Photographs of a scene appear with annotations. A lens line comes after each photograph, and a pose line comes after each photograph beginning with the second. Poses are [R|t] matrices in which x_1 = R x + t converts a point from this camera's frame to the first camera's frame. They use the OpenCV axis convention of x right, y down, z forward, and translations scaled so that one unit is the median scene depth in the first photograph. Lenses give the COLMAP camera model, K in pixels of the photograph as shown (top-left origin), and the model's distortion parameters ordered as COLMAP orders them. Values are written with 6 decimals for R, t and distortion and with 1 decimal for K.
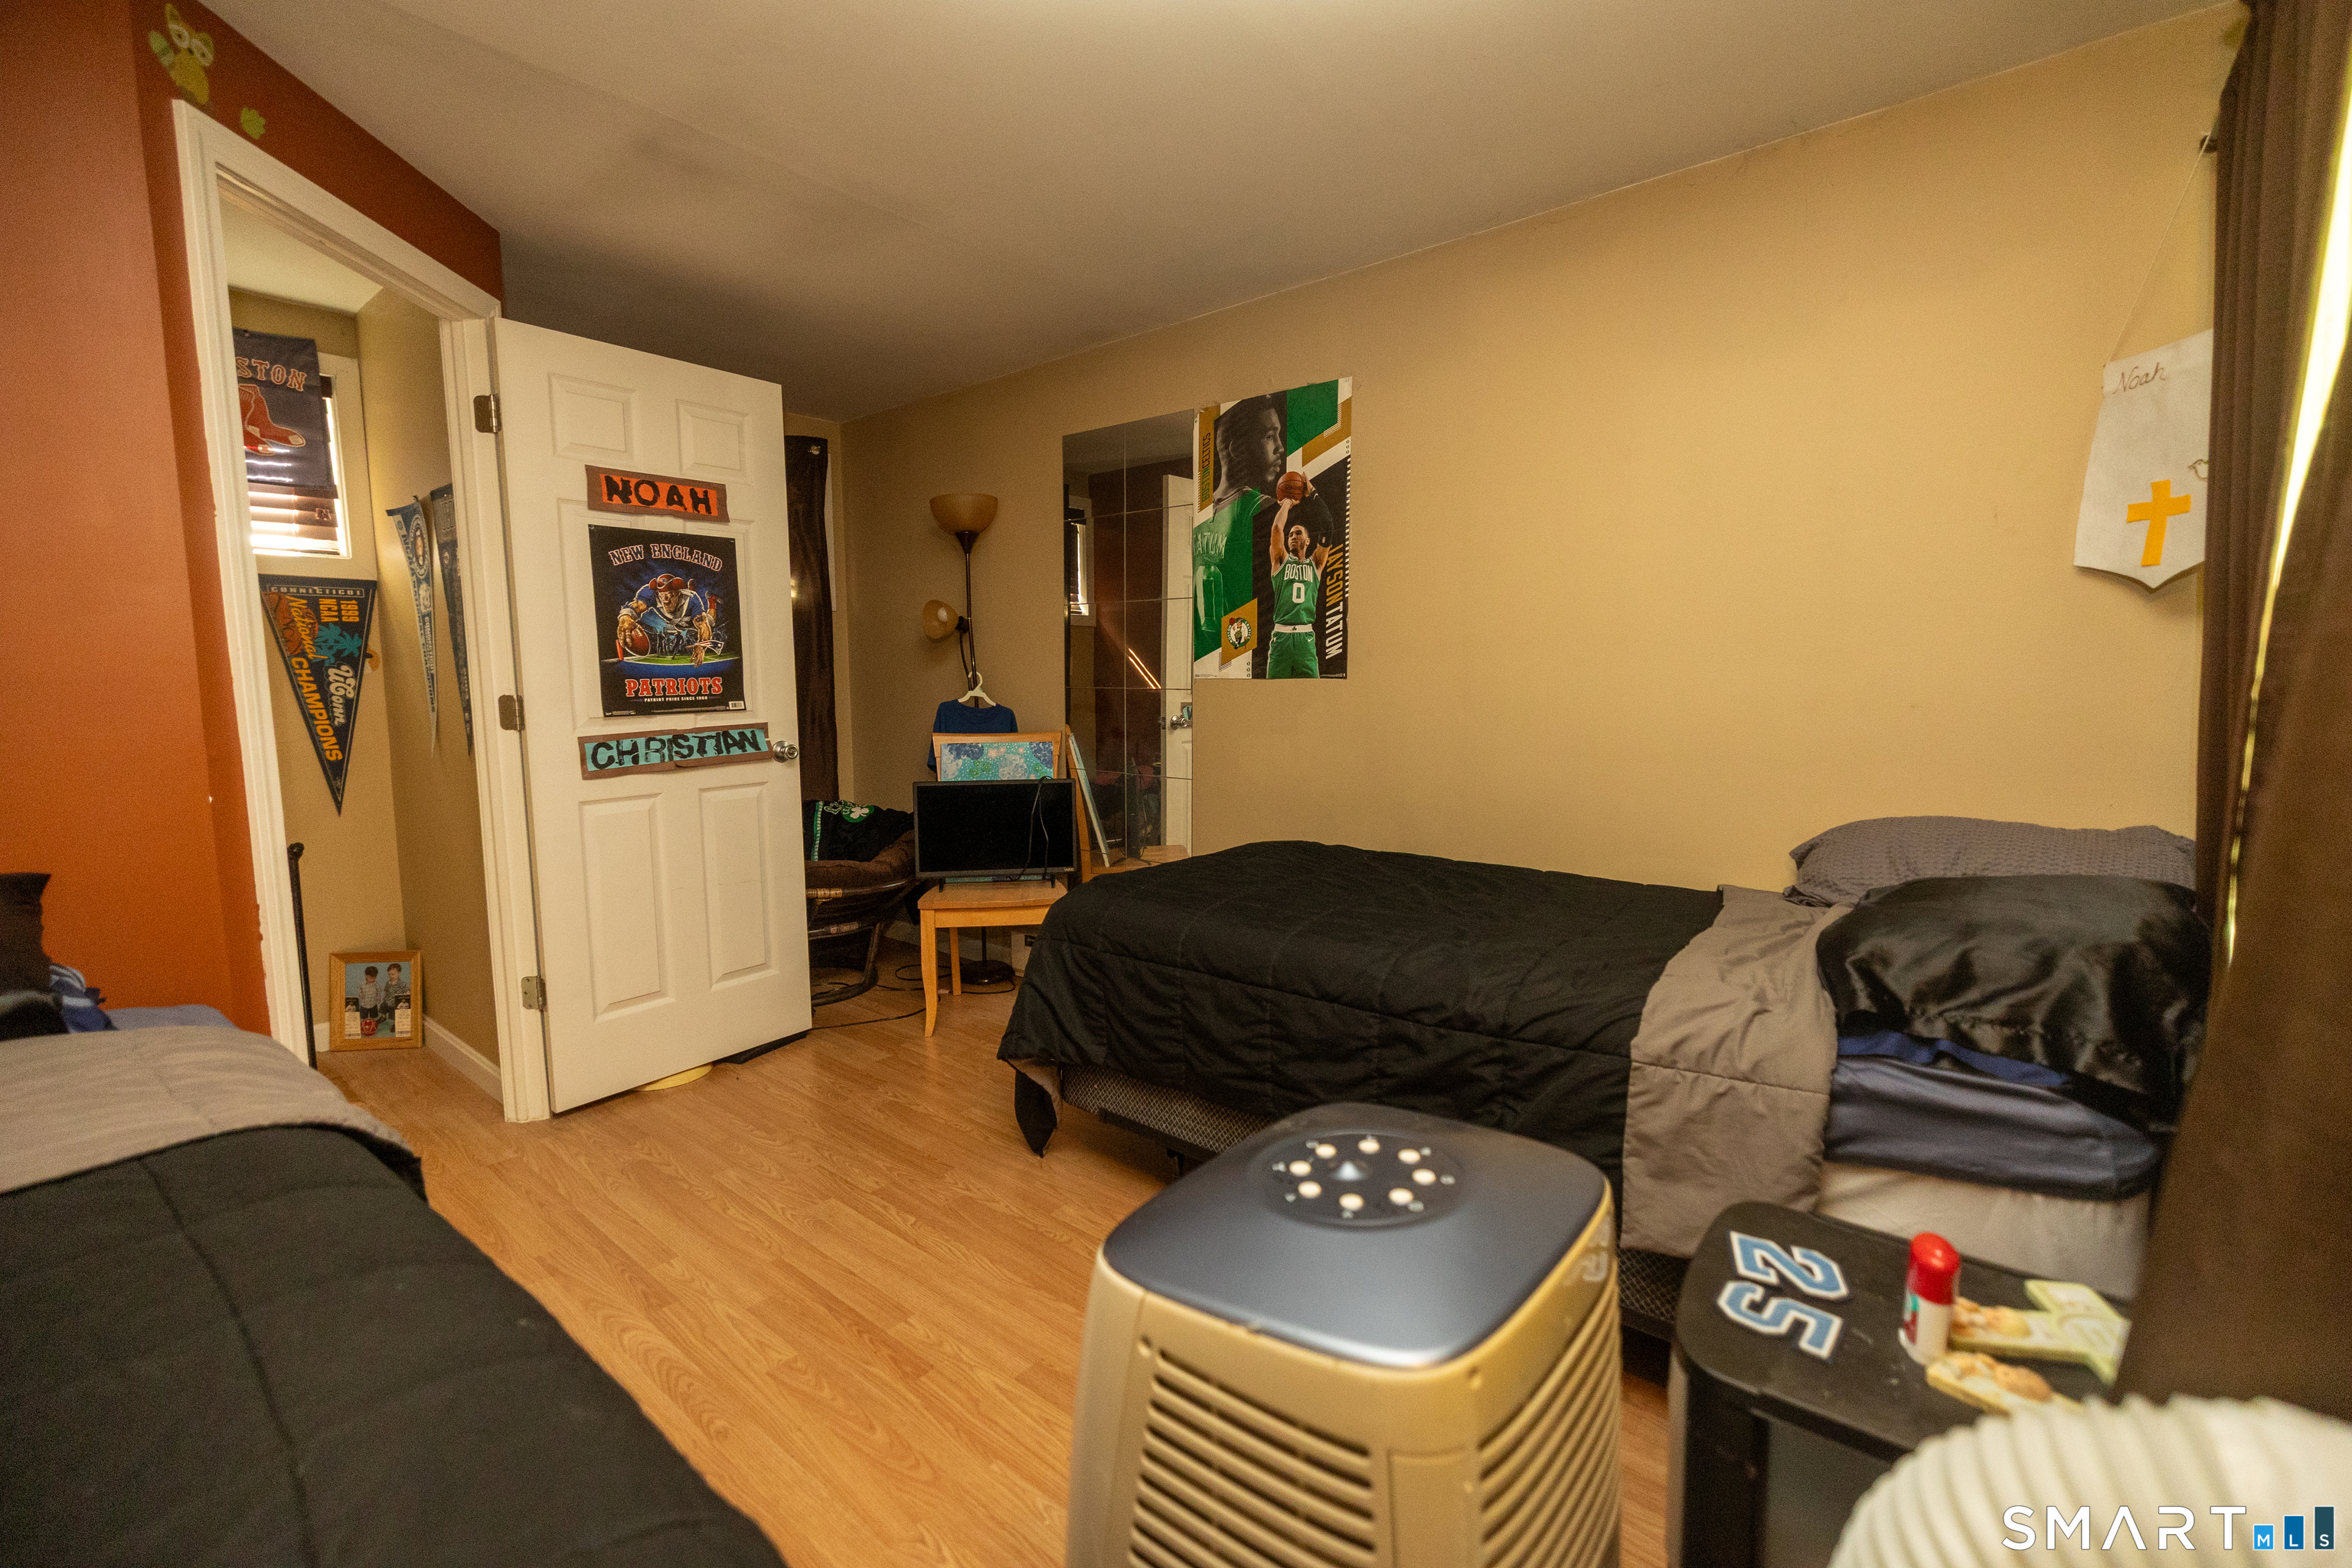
lens RADIAL K [[1005.4, 0, 1176.0], [0, 1005.4, 784.0], [0, 0, 1]] dist [0.001064, 0.000209]
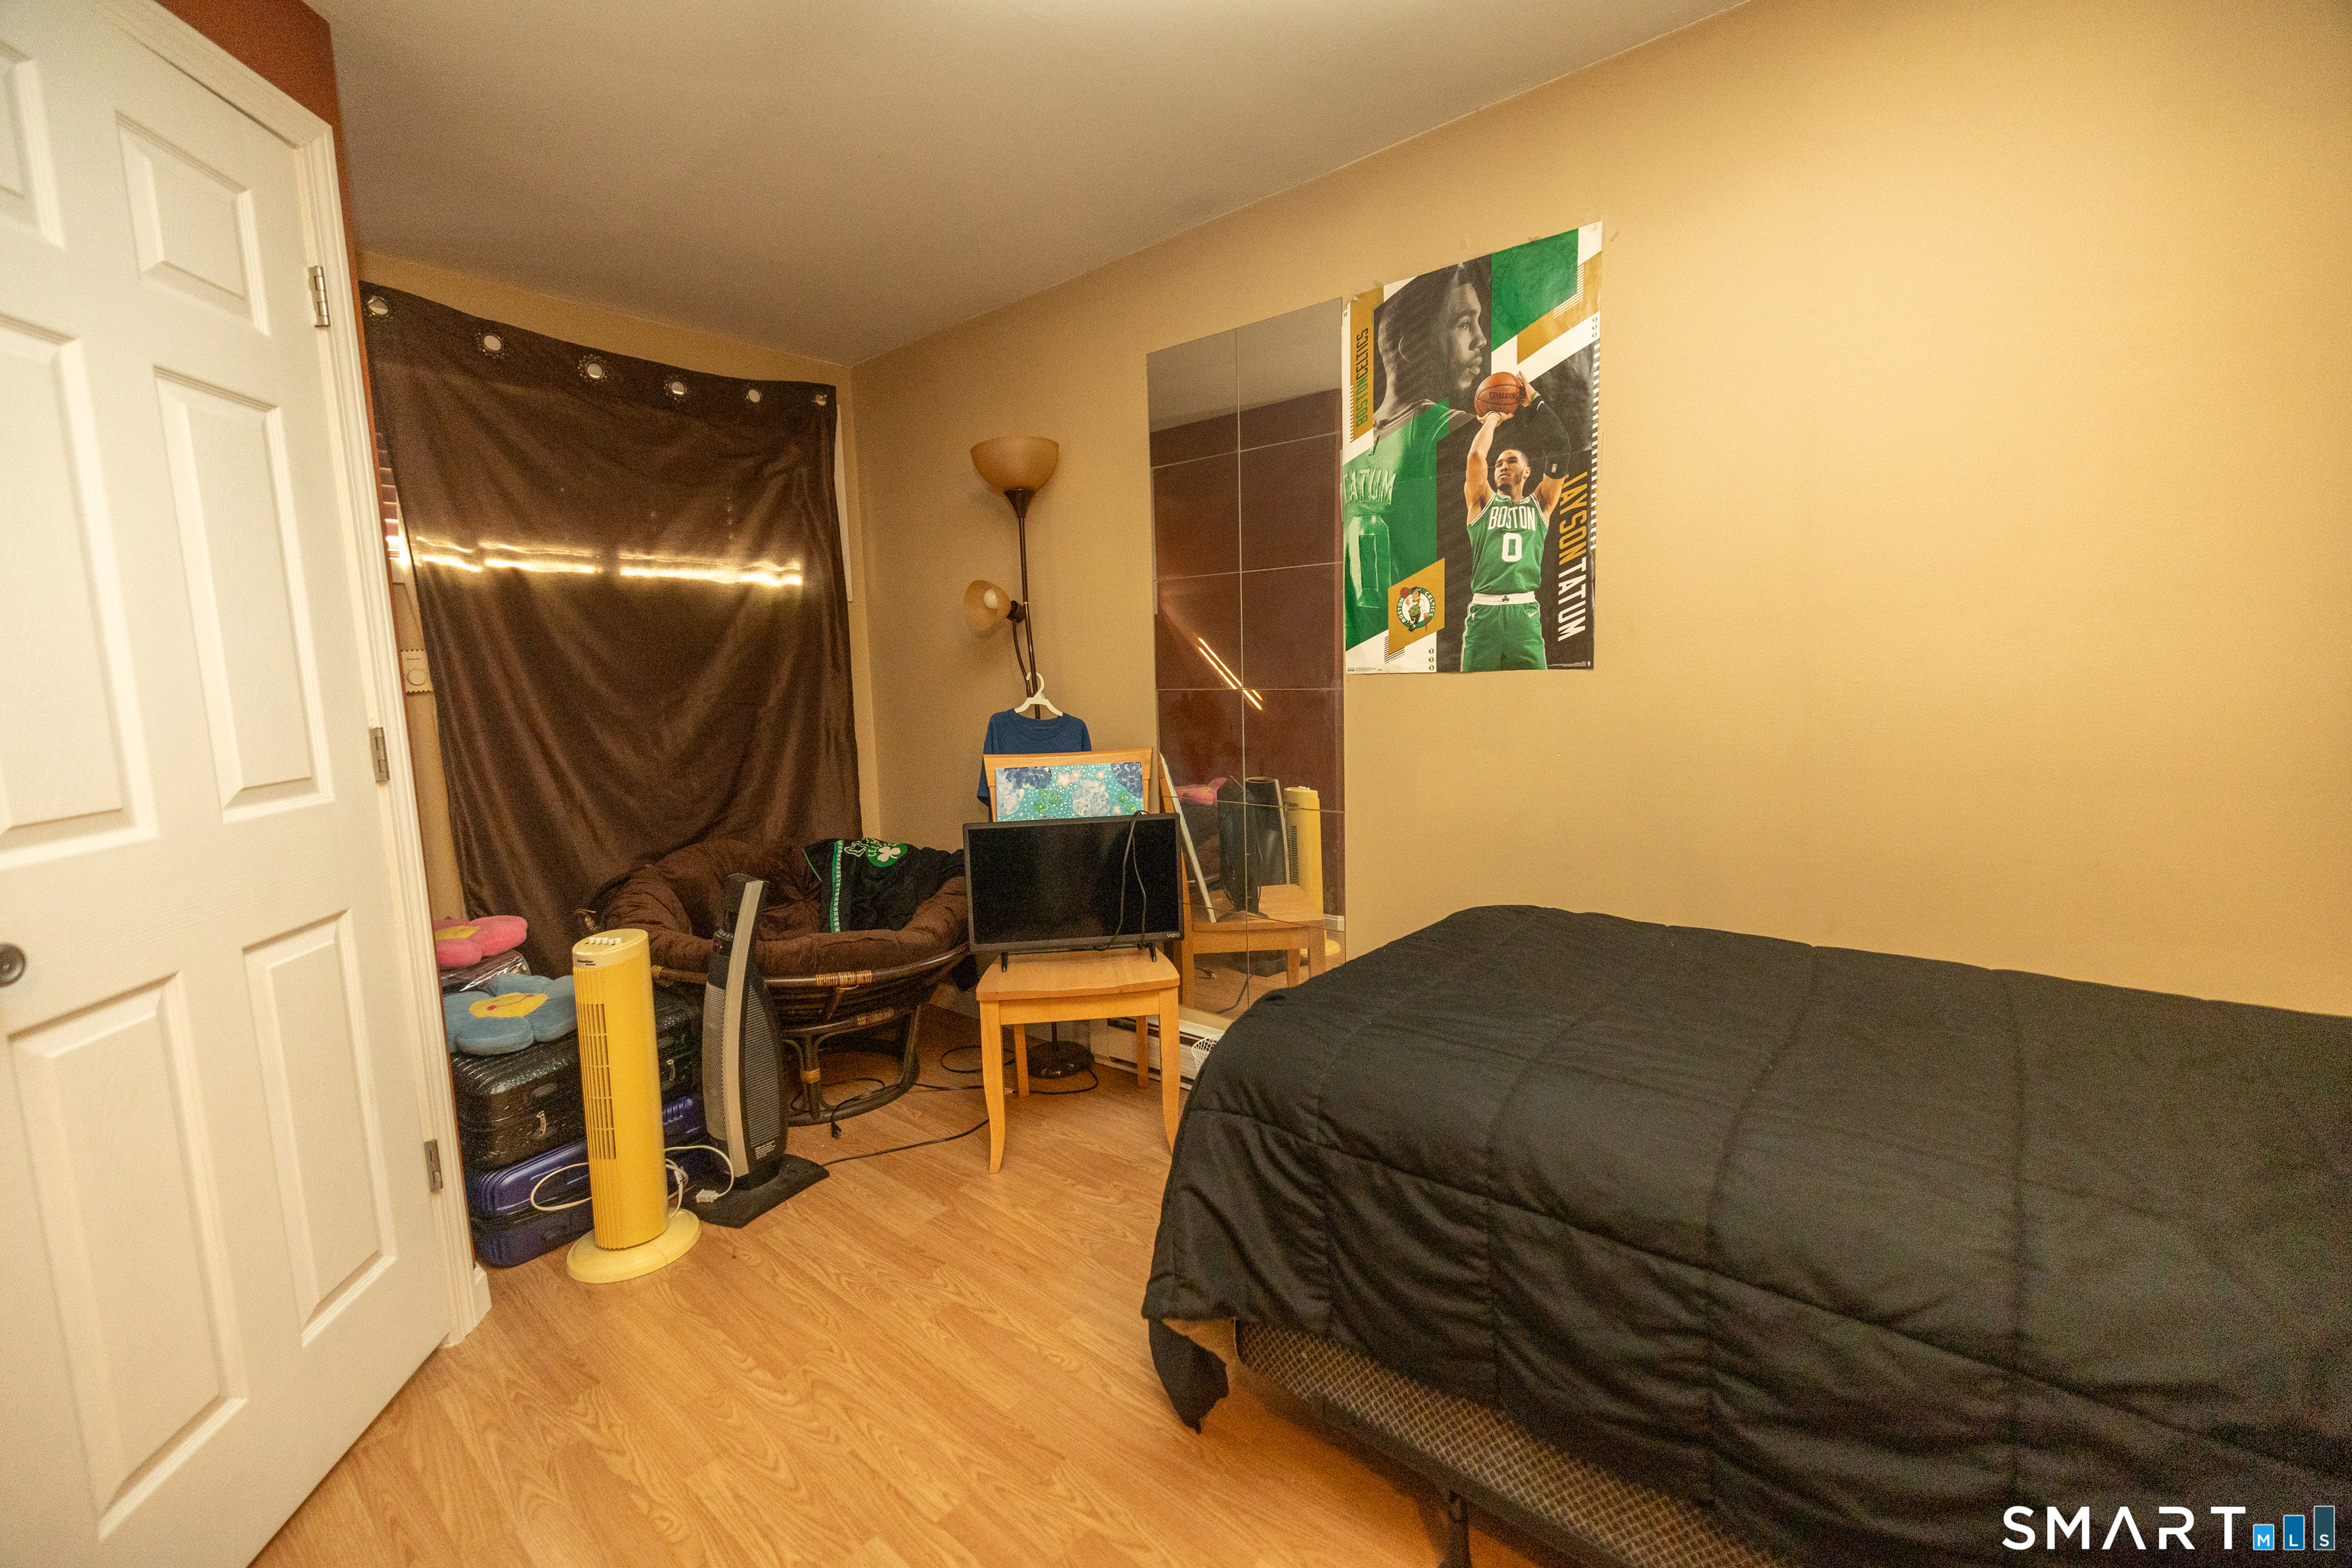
lens RADIAL K [[1005.4, 0, 1176.0], [0, 1005.4, 784.0], [0, 0, 1]] dist [0.001064, 0.000209]
pose [[0.999513, -0.025897, -0.017430, -0.101854], [0.026017, 0.999639, 0.006732, -0.036320], [0.017249, -0.007183, 0.999825, 0.293866]]
